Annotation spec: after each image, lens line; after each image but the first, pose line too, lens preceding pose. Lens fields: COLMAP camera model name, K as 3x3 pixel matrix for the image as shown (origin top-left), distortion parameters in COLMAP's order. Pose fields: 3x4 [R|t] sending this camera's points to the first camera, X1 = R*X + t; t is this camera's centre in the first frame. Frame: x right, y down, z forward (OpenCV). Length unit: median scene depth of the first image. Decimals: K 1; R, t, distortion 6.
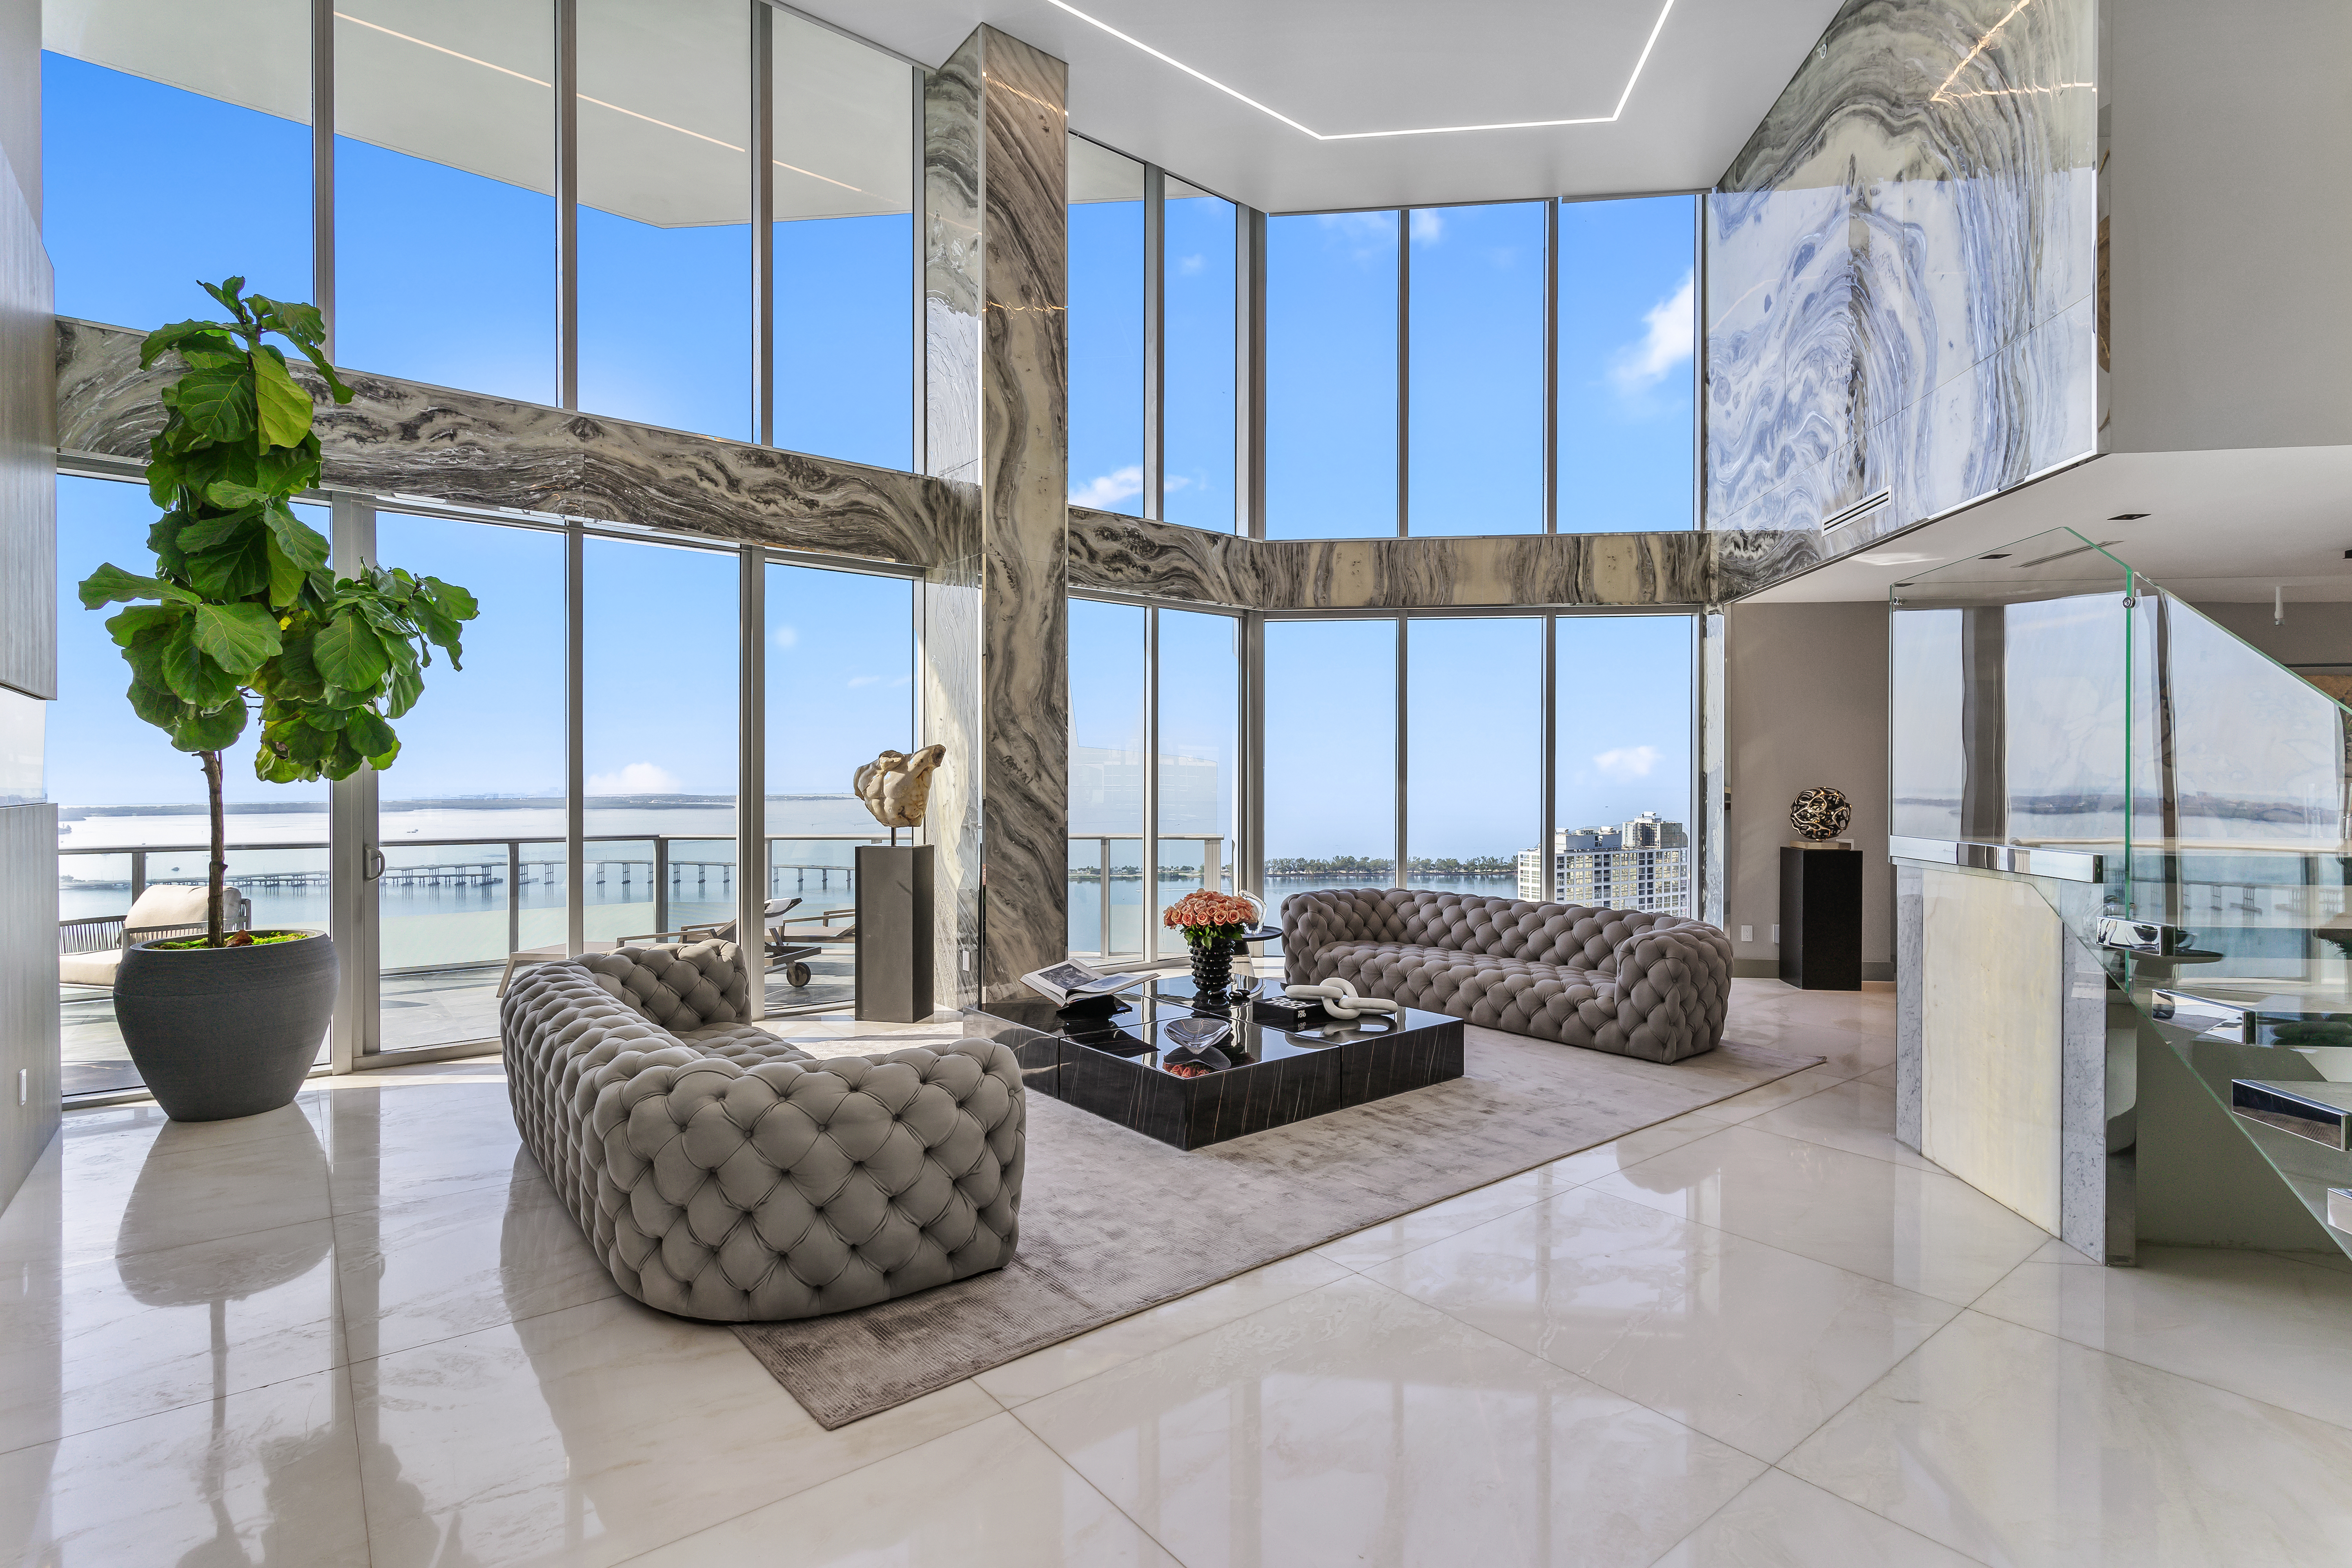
lens RADIAL K [[1129.0, 0, 1176.0], [0, 1129.0, 784.0], [0, 0, 1]] dist [-0.000244, 0.001199]
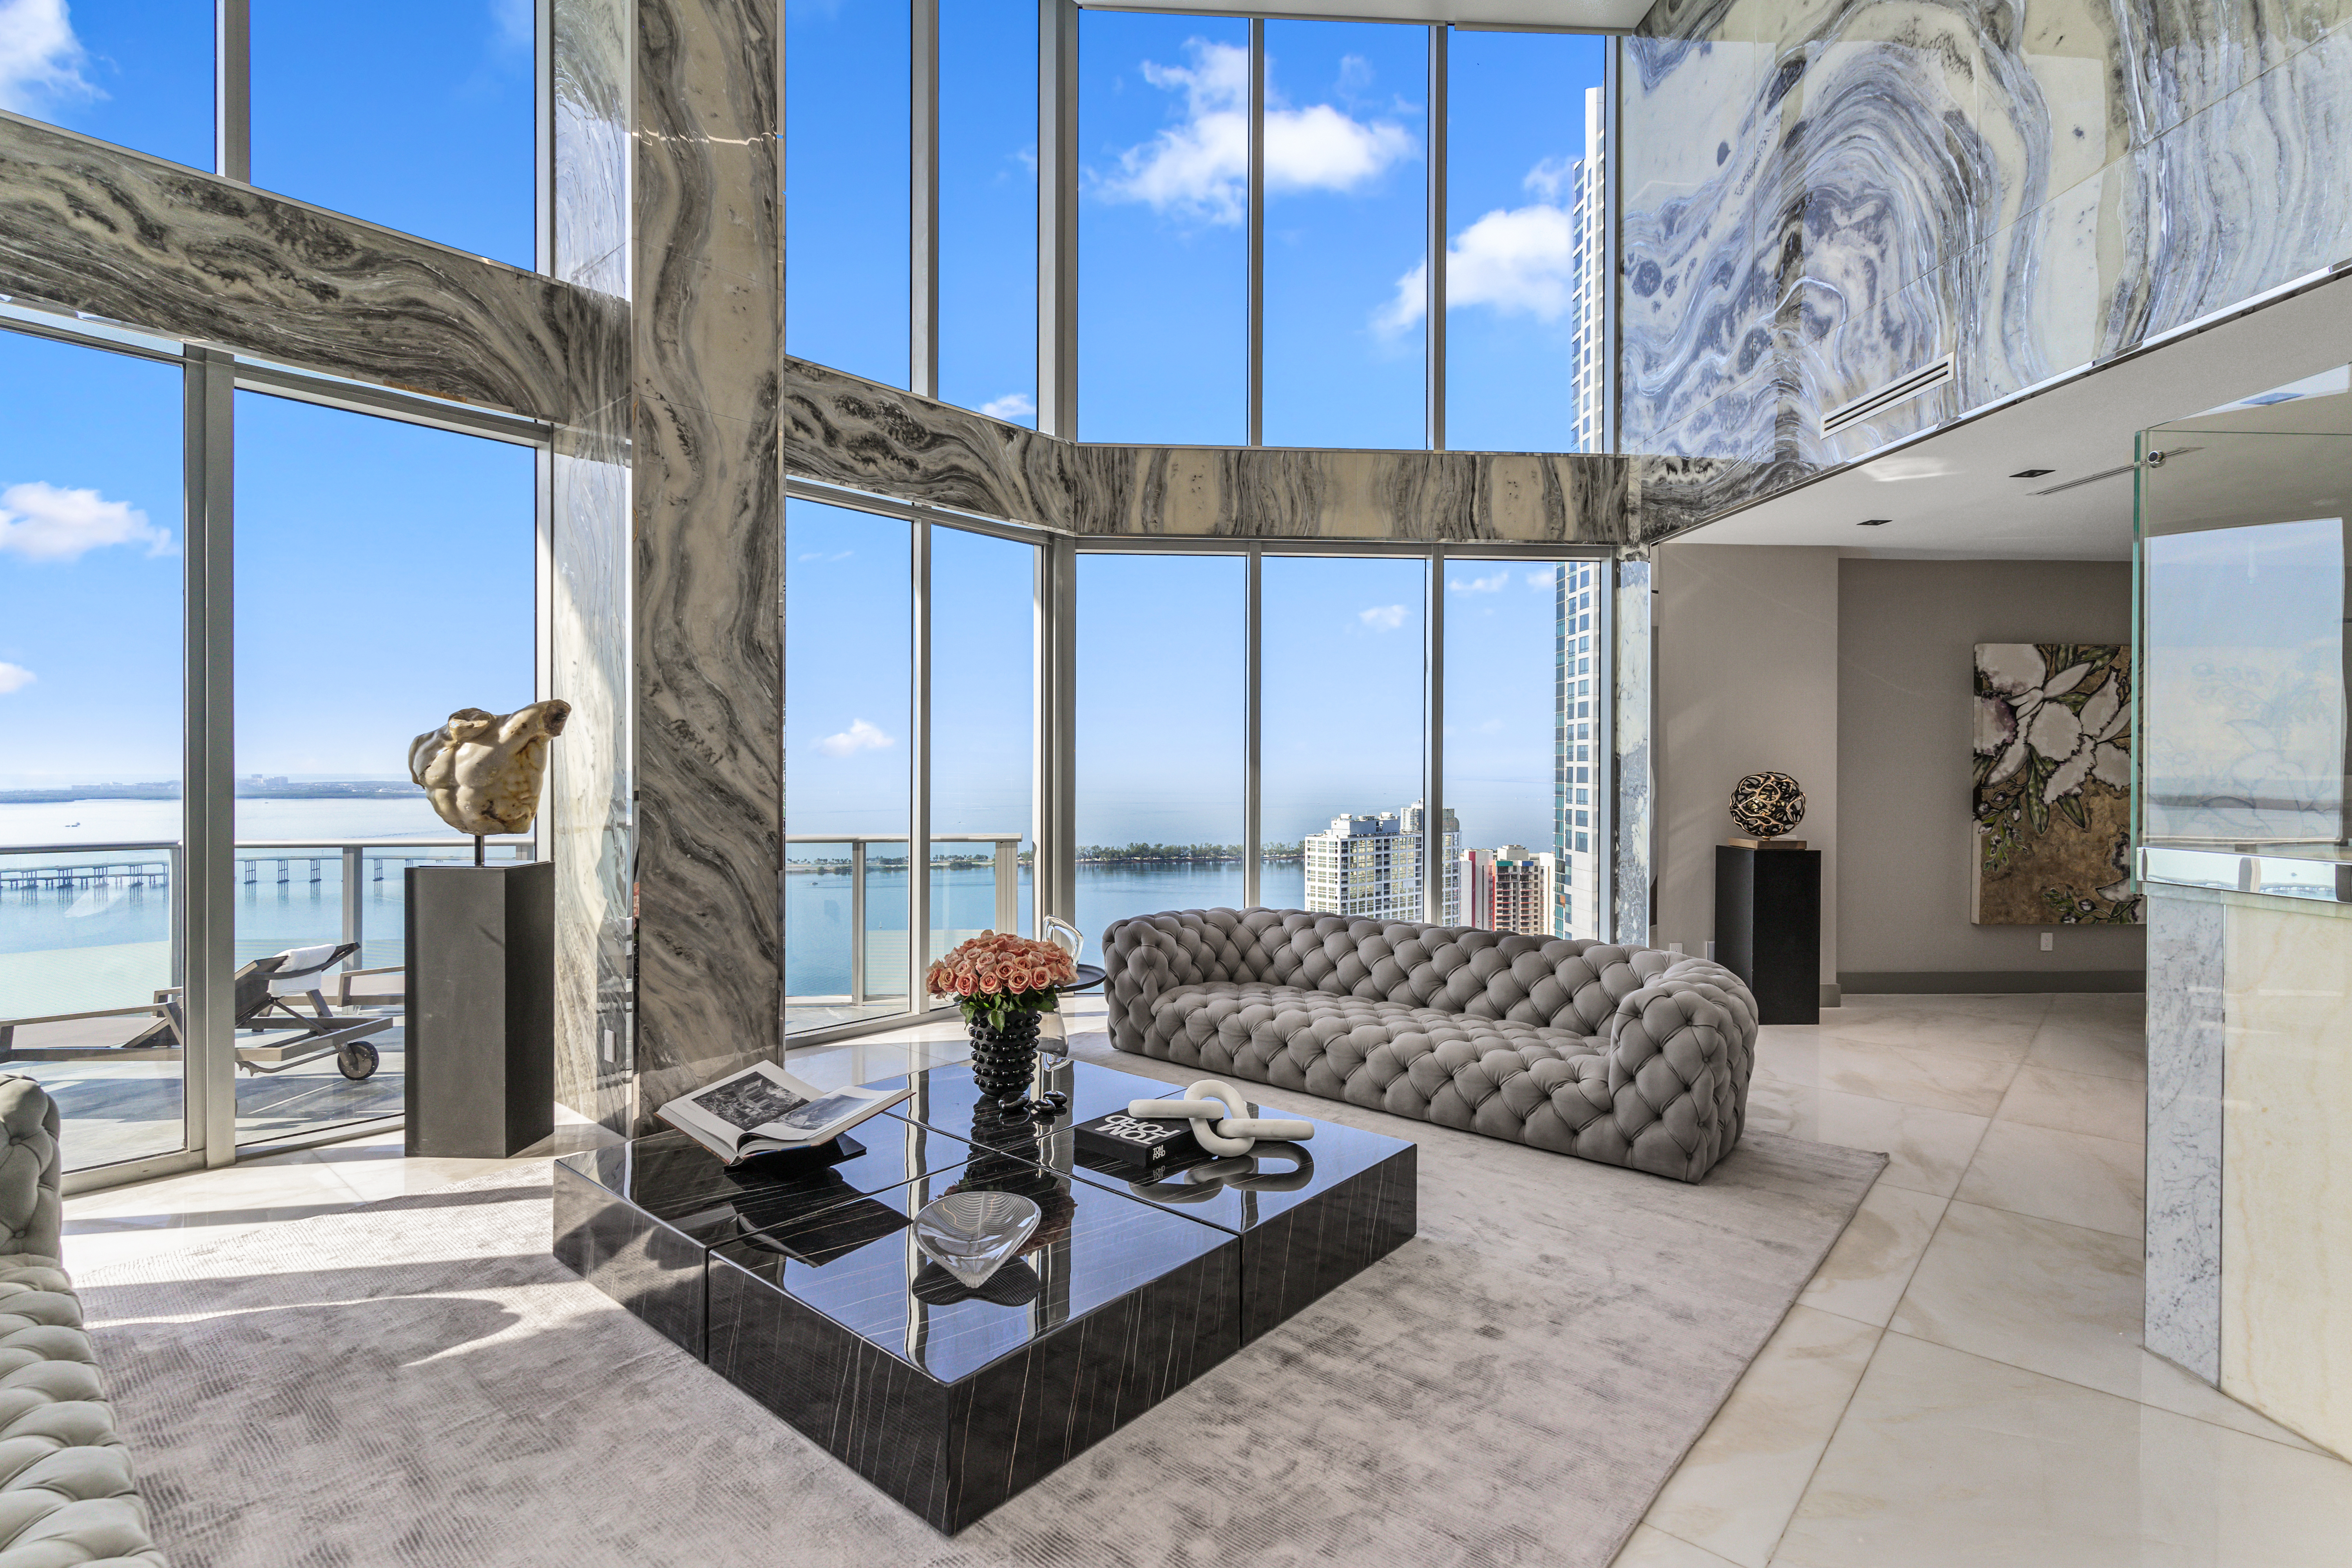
lens RADIAL K [[1144.5, 0, 1176.0], [0, 1144.5, 784.0], [0, 0, 1]] dist [0.001219, -0.000363]
pose [[0.984063, -0.000725, 0.177821, 0.010952], [-0.001184, 0.999943, 0.010630, 0.003773], [-0.177819, -0.010671, 0.984005, 0.318948]]
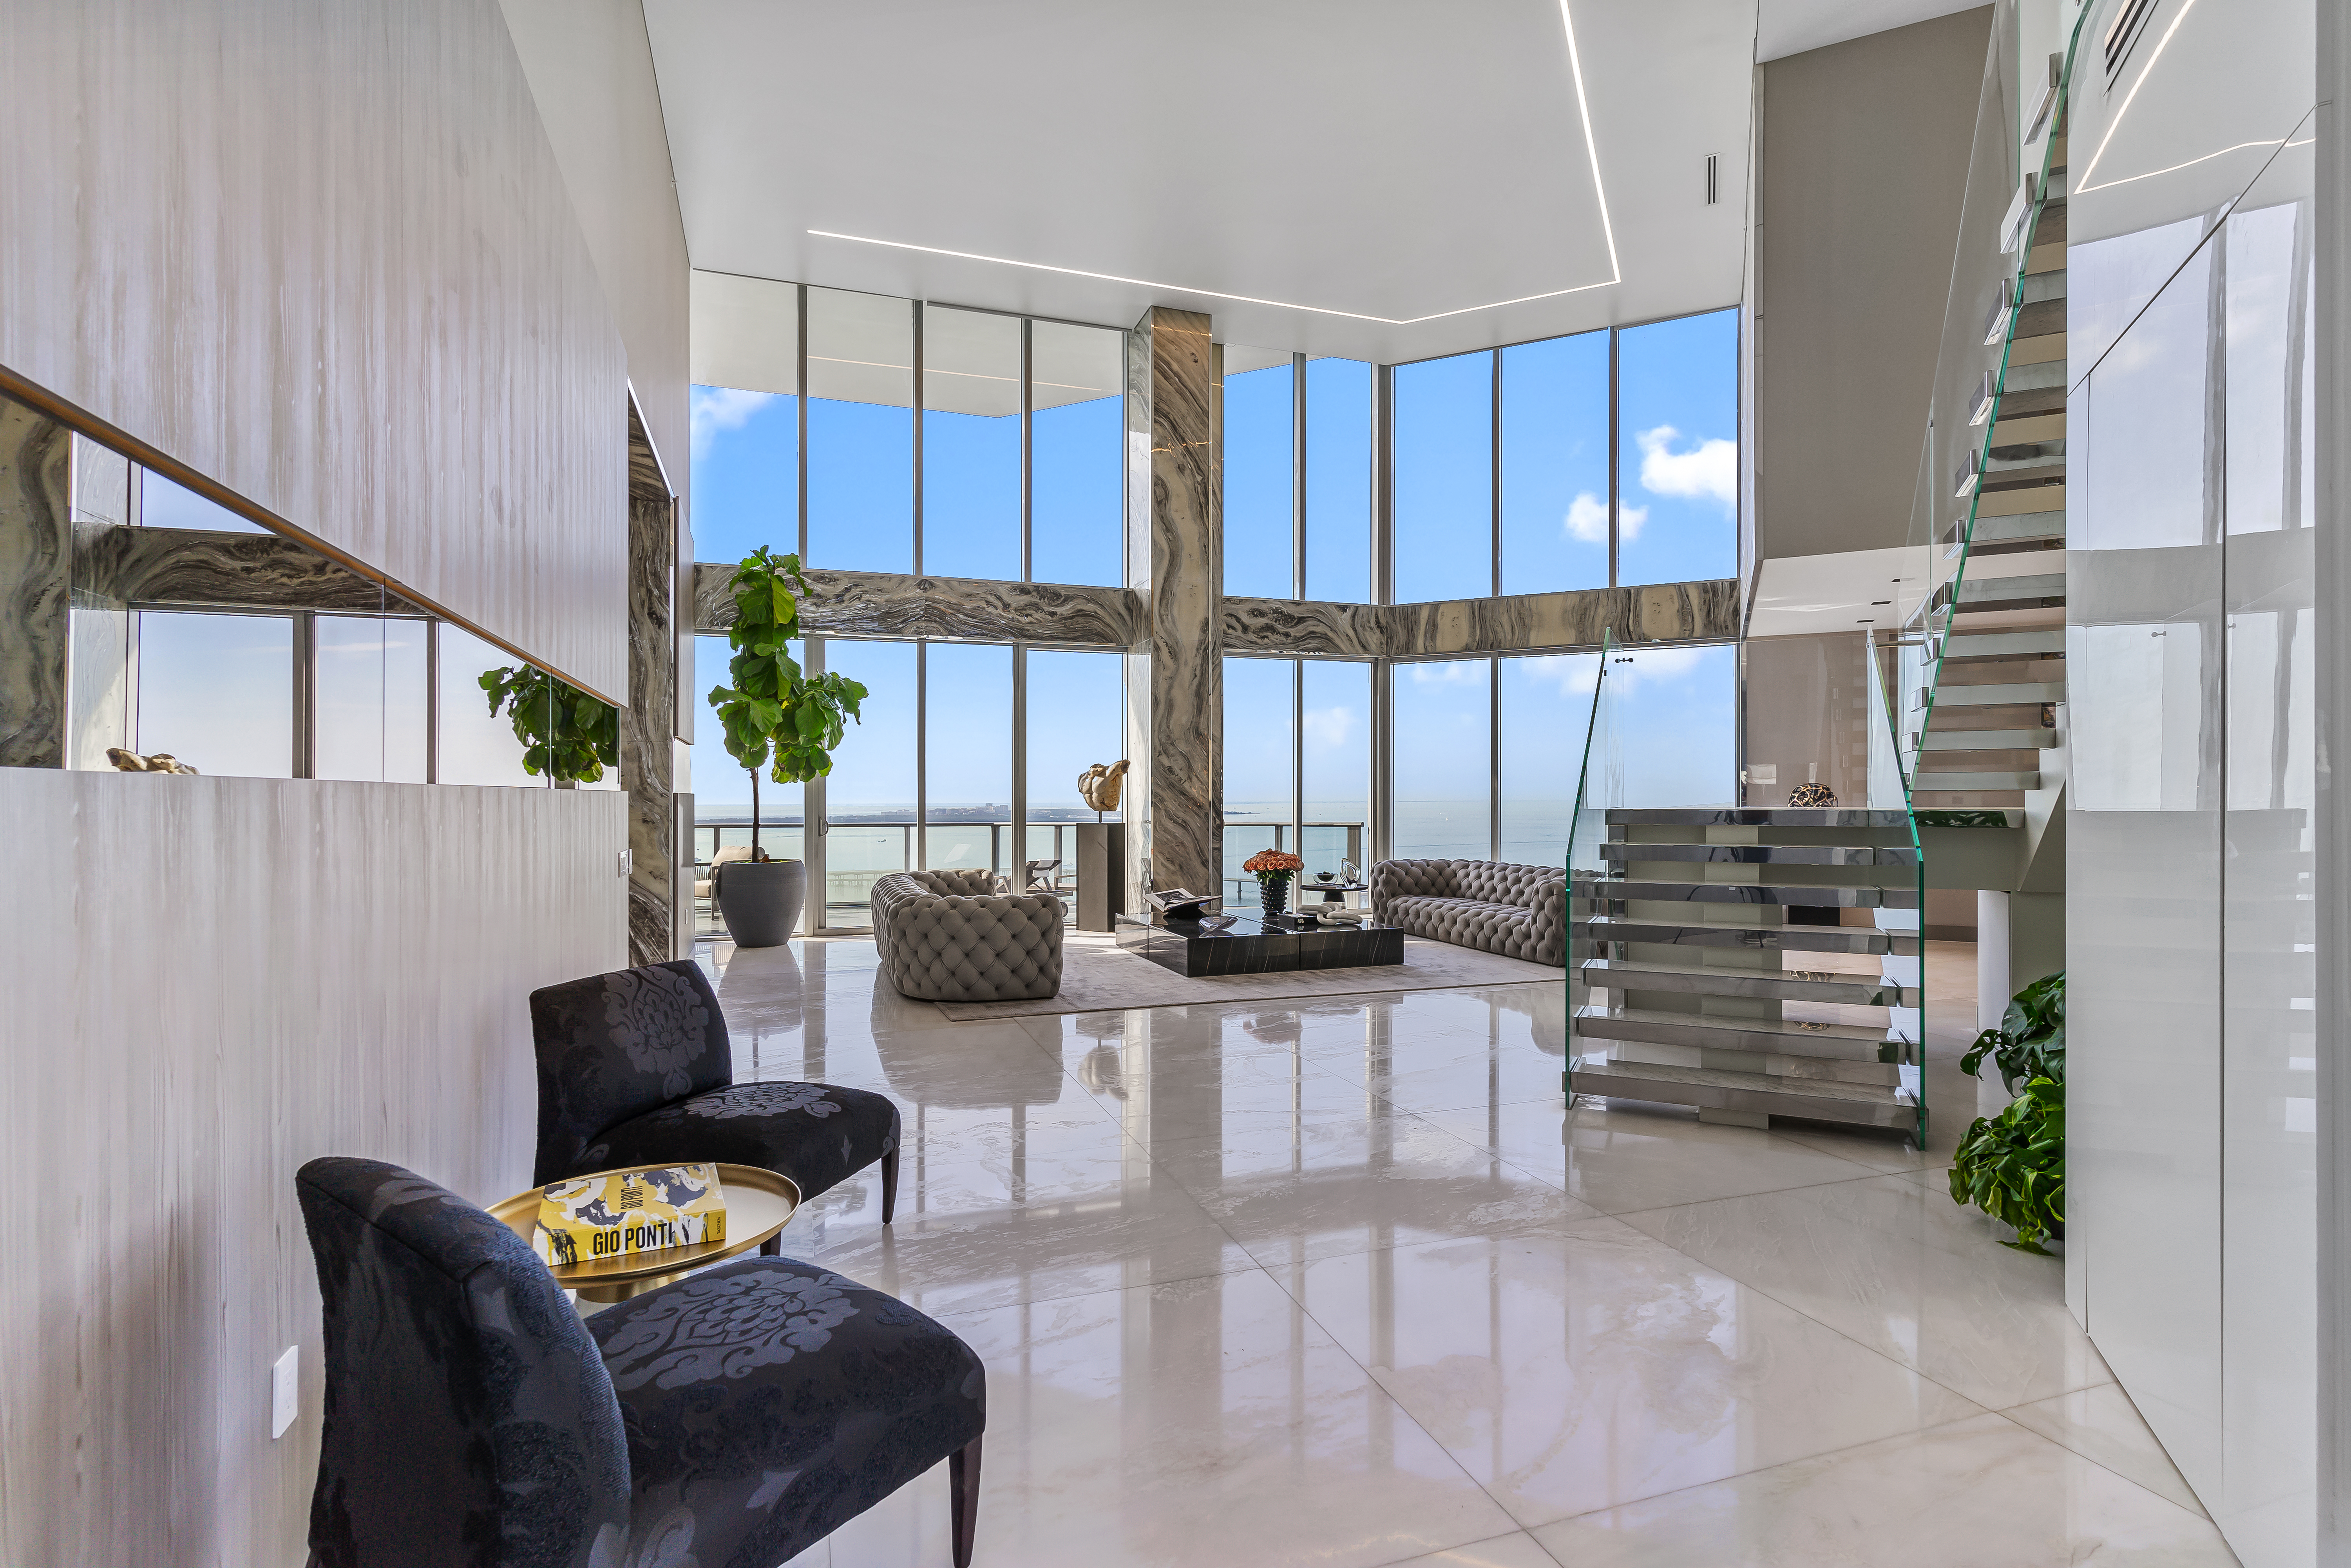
lens RADIAL K [[1091.5, 0, 1175.5], [0, 1091.5, 784.0], [0, 0, 1]] dist [0.002392, 0.000258]
pose [[0.945877, -0.007685, -0.324433, 0.351699], [0.003719, 0.999911, -0.012843, 0.019199], [0.324503, 0.010942, 0.945821, -0.429809]]
